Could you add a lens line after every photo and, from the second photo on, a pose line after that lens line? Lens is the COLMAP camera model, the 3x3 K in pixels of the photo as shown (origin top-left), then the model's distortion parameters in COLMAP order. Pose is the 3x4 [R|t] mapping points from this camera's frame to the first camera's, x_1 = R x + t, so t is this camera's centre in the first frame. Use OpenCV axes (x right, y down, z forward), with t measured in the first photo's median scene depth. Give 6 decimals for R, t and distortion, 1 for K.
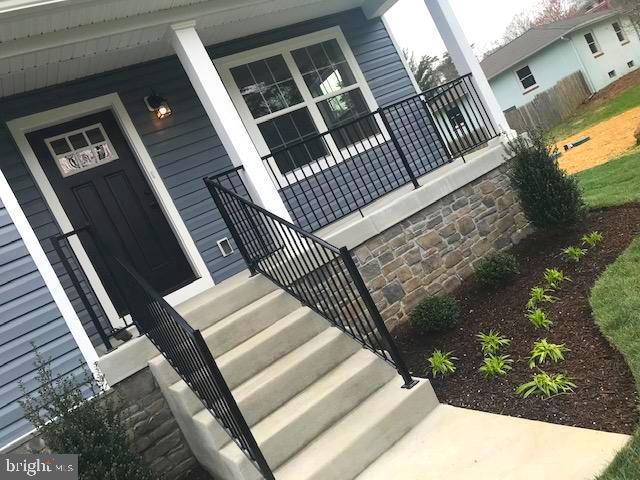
lens RADIAL K [[522.4, 0, 317.4], [0, 522.4, 237.8], [0, 0, 1]] dist [0.081427, -0.201187]
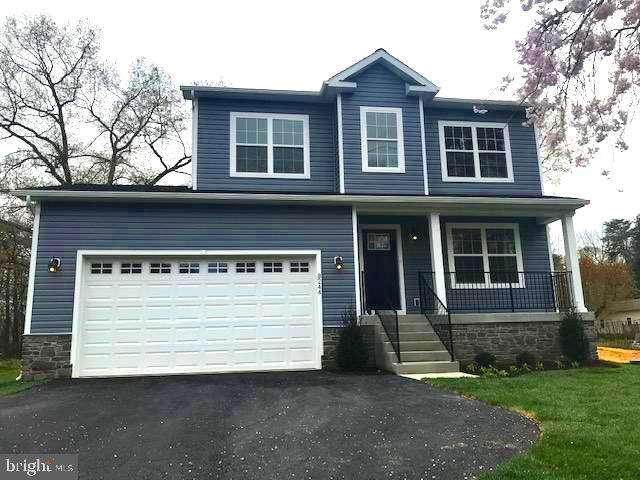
lens RADIAL K [[522.4, 0, 317.4], [0, 522.4, 237.8], [0, 0, 1]] dist [0.081427, -0.201187]
pose [[0.839713, 0.341937, -0.421855, 0.305471], [-0.403090, 0.913038, -0.062293, 0.072611], [0.363869, 0.222354, 0.904521, -1.194196]]
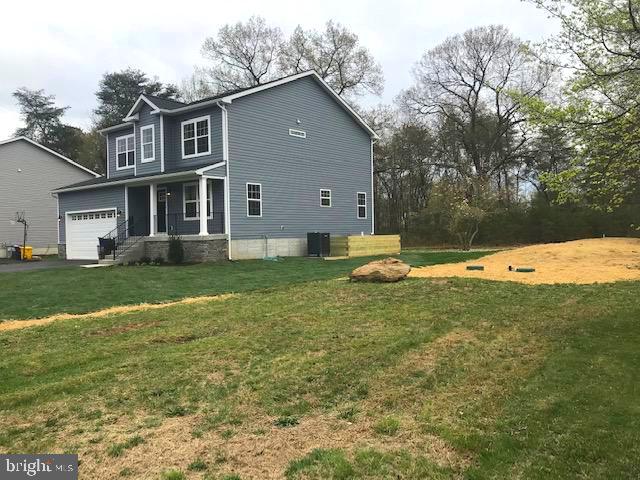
lens RADIAL K [[522.4, 0, 317.4], [0, 522.4, 237.8], [0, 0, 1]] dist [0.081427, -0.201187]
pose [[0.320760, 0.433718, -0.842022, 3.736030], [-0.188091, 0.900459, 0.392167, -1.773777], [0.928297, 0.032586, 0.370410, 0.547215]]
